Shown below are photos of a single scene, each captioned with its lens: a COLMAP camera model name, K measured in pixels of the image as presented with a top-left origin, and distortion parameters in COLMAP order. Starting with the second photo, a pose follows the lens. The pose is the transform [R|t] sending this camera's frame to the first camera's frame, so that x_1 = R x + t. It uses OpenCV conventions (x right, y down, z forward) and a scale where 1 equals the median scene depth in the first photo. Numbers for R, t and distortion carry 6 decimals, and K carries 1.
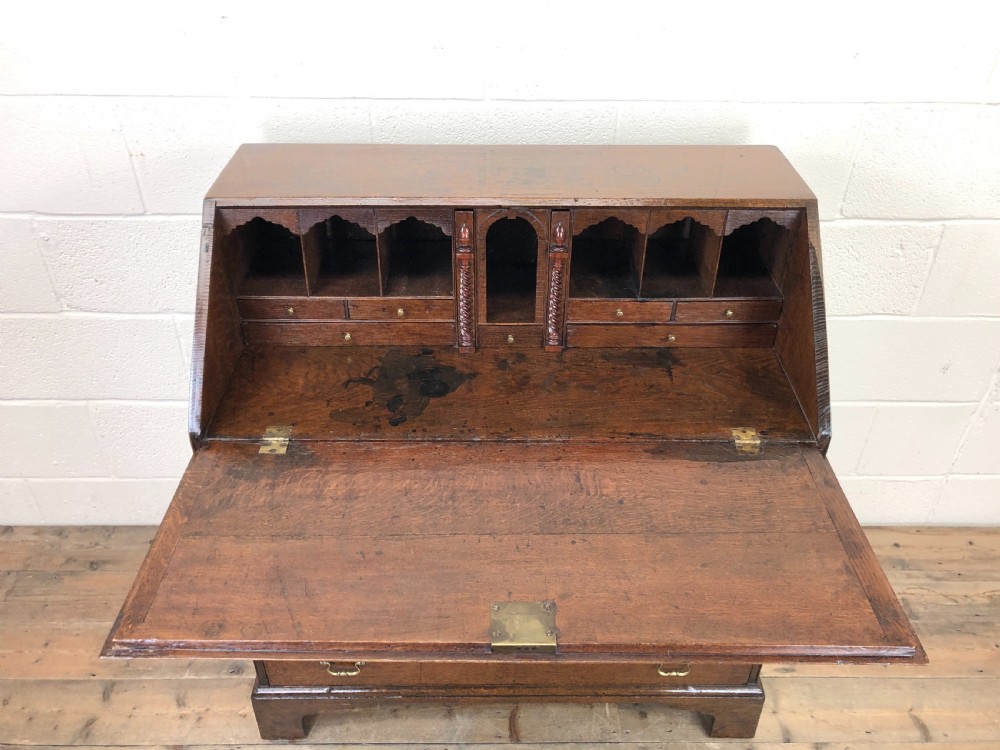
lens RADIAL K [[823.3, 0, 505.9], [0, 823.3, 379.1], [0, 0, 1]] dist [0.022714, -0.011085]
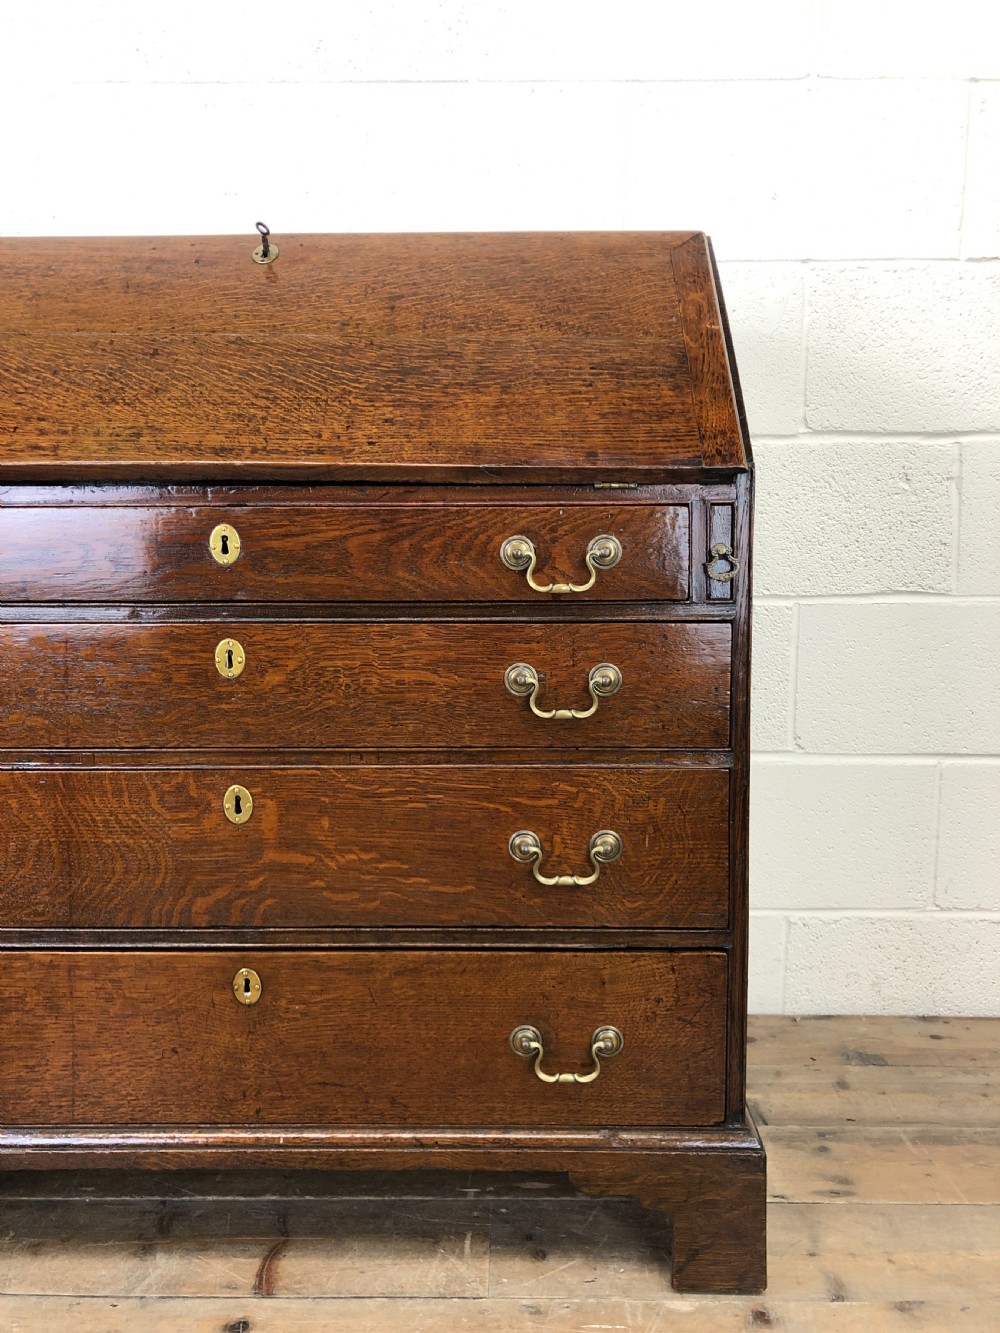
lens RADIAL K [[1097.5, 0, 491.0], [0, 1097.5, 659.1], [0, 0, 1]] dist [0.022714, -0.011085]
pose [[0.999417, -0.013759, -0.031238, 0.177760], [-0.002731, 0.879990, -0.474984, 0.444067], [0.034024, 0.474793, 0.879440, 0.285521]]
